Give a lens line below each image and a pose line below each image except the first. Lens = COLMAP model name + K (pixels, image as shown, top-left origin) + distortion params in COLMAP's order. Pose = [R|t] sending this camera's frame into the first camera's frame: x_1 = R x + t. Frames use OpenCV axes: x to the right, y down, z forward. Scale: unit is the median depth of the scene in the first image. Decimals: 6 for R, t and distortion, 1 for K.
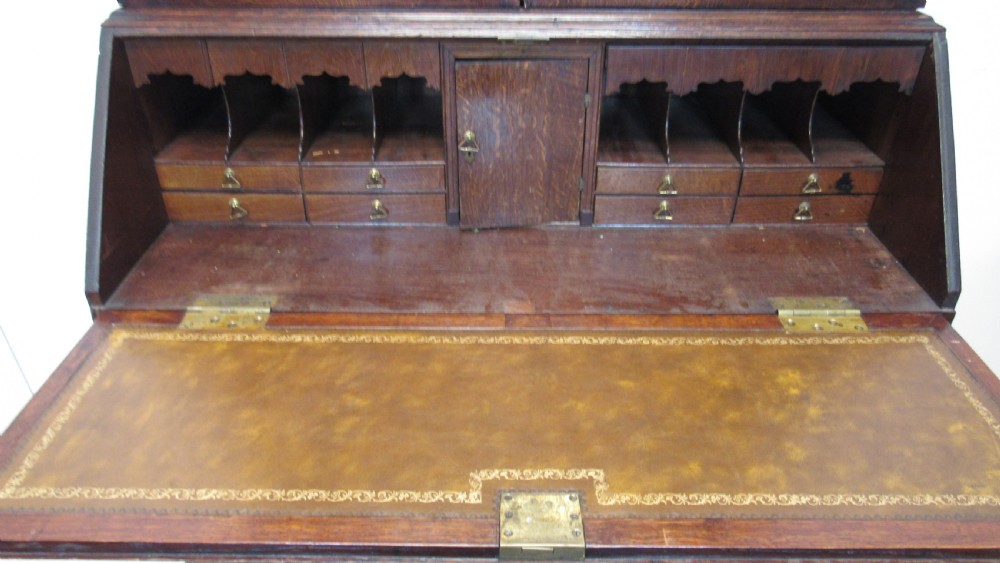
lens RADIAL K [[721.4, 0, 498.4], [0, 721.4, 288.8], [0, 0, 1]] dist [-0.029169, 0.013076]
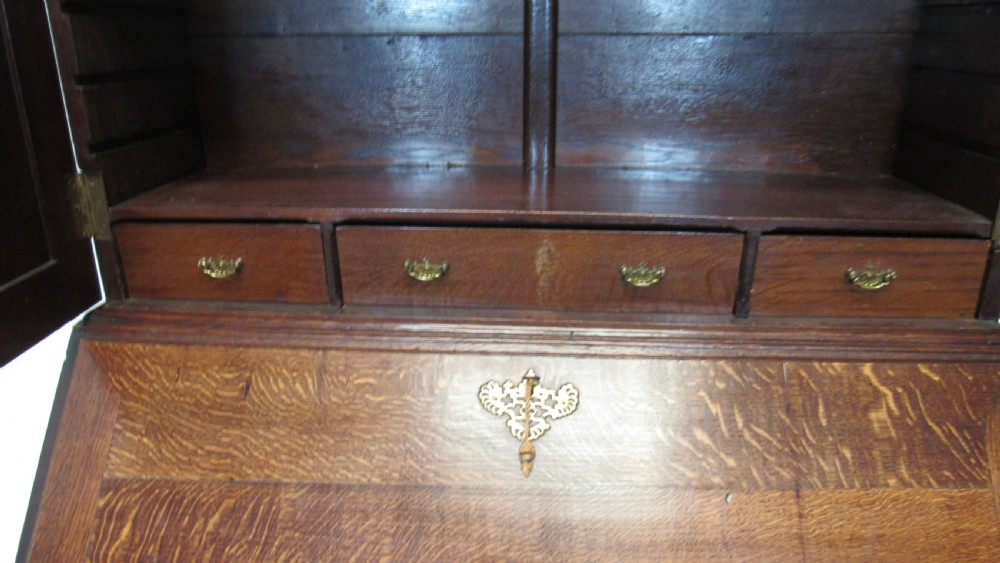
lens RADIAL K [[721.4, 0, 497.4], [0, 721.4, 281.3], [0, 0, 1]] dist [-0.029169, 0.013076]
pose [[0.997697, 0.015624, -0.065999, 0.043774], [-0.031435, 0.968794, -0.245865, -0.207685], [0.060098, 0.247374, 0.967055, 0.123812]]
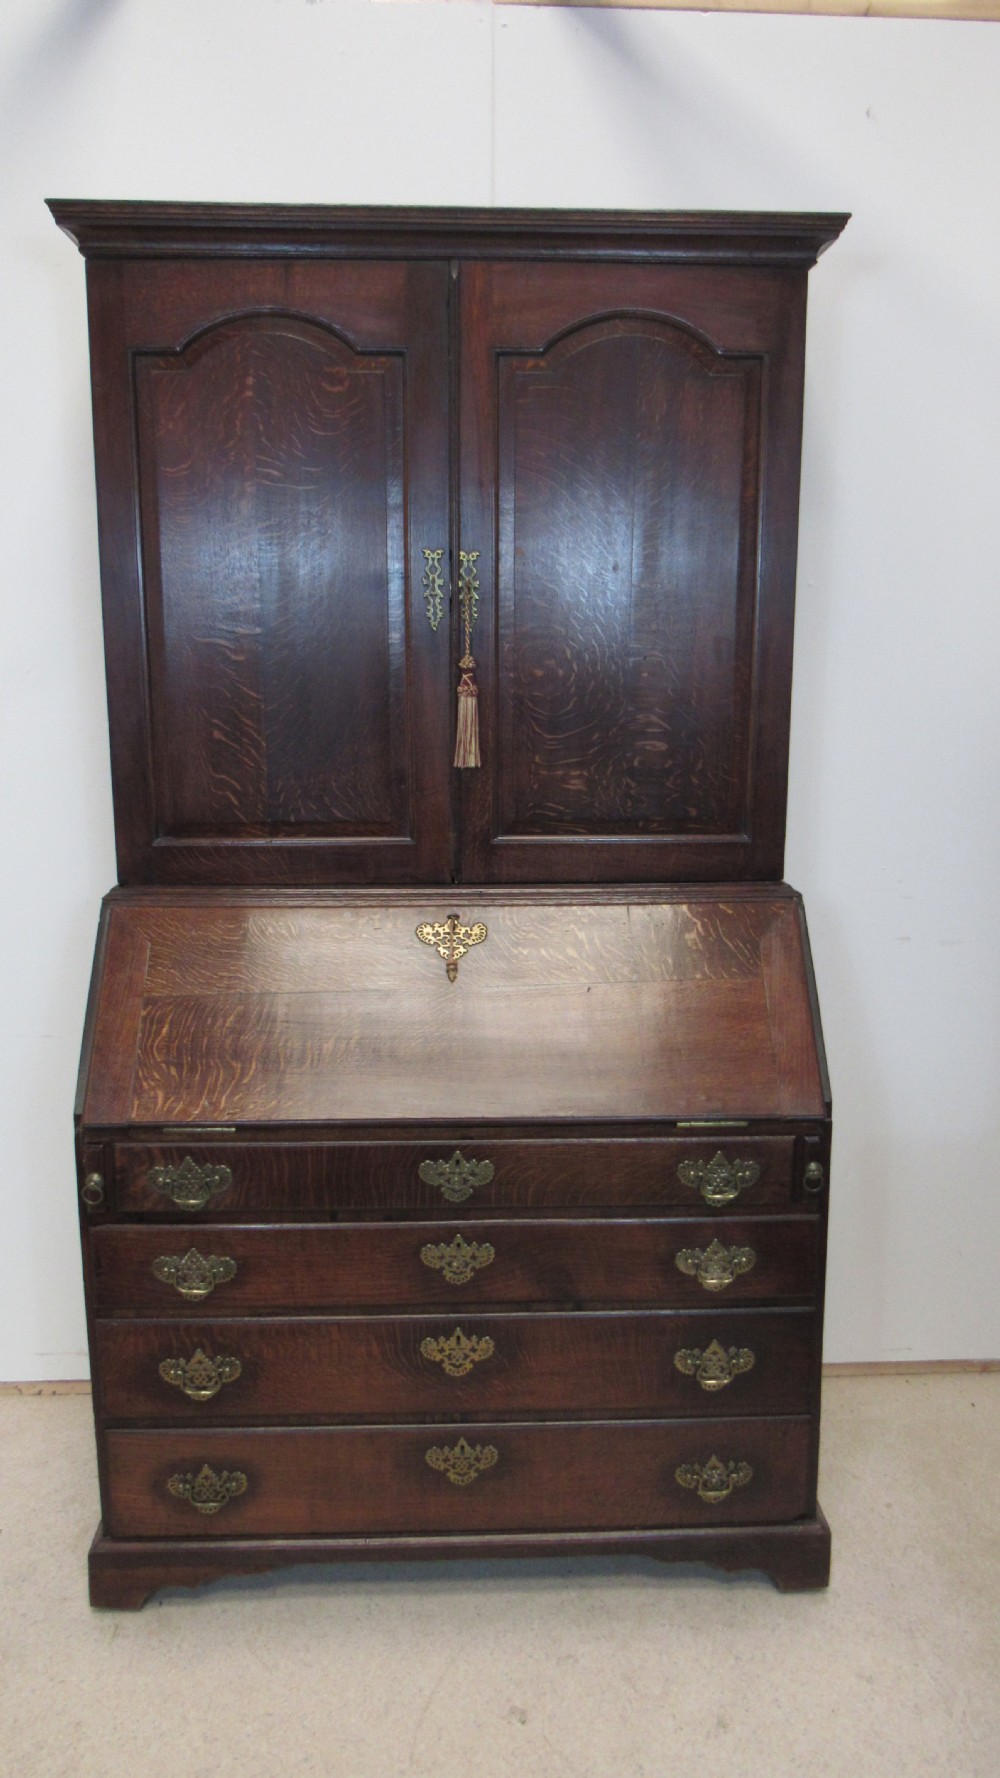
lens RADIAL K [[1282.7, 0, 501.2], [0, 1282.7, 896.3], [0, 0, 1]] dist [-0.029169, 0.013076]
pose [[0.999142, -0.010255, 0.040135, 0.024701], [0.024833, 0.923763, -0.382160, 0.441307], [-0.033156, 0.382828, 0.923224, -0.958421]]
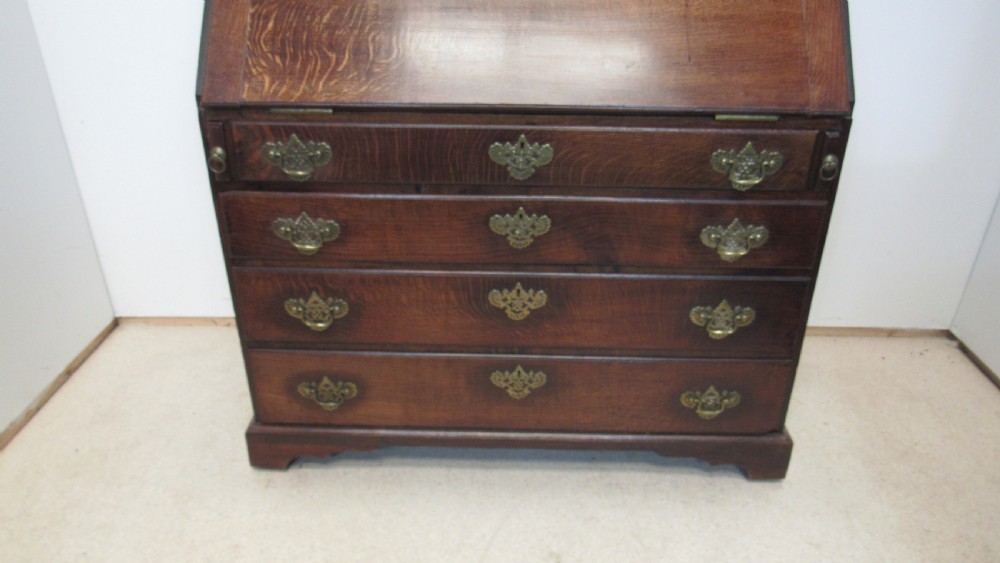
lens RADIAL K [[721.4, 0, 496.2], [0, 721.4, 286.0], [0, 0, 1]] dist [-0.029169, 0.013076]
pose [[0.999720, 0.013966, -0.019093, 0.014573], [-0.015750, 0.995188, -0.096710, 0.441665], [0.017651, 0.096984, 0.995129, -0.268009]]
